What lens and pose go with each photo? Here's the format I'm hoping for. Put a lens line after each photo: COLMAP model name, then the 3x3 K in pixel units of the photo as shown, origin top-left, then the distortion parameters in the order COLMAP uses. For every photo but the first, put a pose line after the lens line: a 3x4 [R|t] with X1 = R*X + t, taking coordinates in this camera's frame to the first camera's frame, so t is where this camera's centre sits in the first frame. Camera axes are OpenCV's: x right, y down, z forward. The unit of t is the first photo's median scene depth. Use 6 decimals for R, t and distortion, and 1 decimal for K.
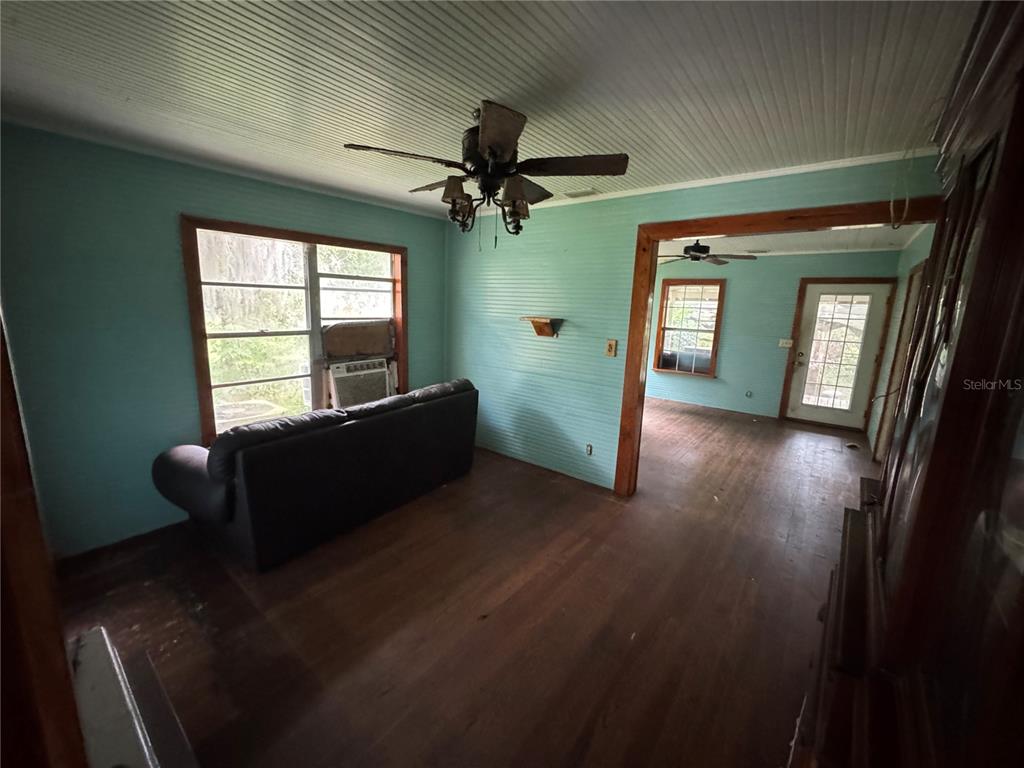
lens RADIAL K [[408.7, 0, 509.7], [0, 408.7, 381.6], [0, 0, 1]] dist [-0.001377, -0.000248]
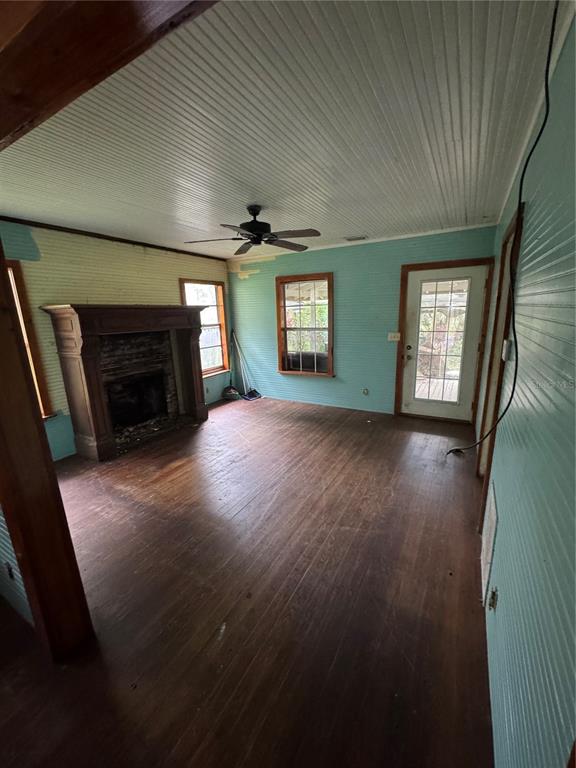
lens RADIAL K [[306.5, 0, 288.8], [0, 306.5, 386.0], [0, 0, 1]] dist [-0.001377, -0.000248]
pose [[0.986040, -0.100340, 0.132878, 0.338541], [0.093115, 0.993874, 0.059527, -0.047080], [-0.138037, -0.046323, 0.989343, 0.334434]]
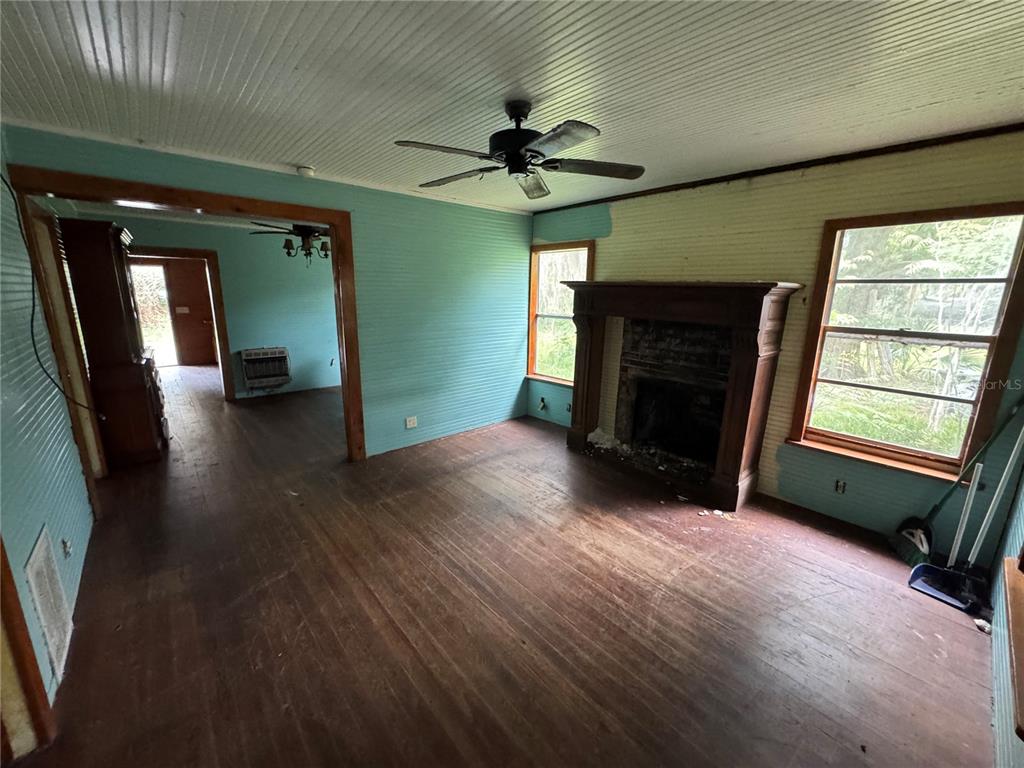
lens RADIAL K [[408.7, 0, 509.7], [0, 408.7, 381.6], [0, 0, 1]] dist [-0.001377, -0.000248]
pose [[-0.180916, 0.174017, -0.967981, 0.740484], [-0.208543, 0.955054, 0.210669, -0.142932], [0.961134, 0.239979, -0.136494, 0.902184]]
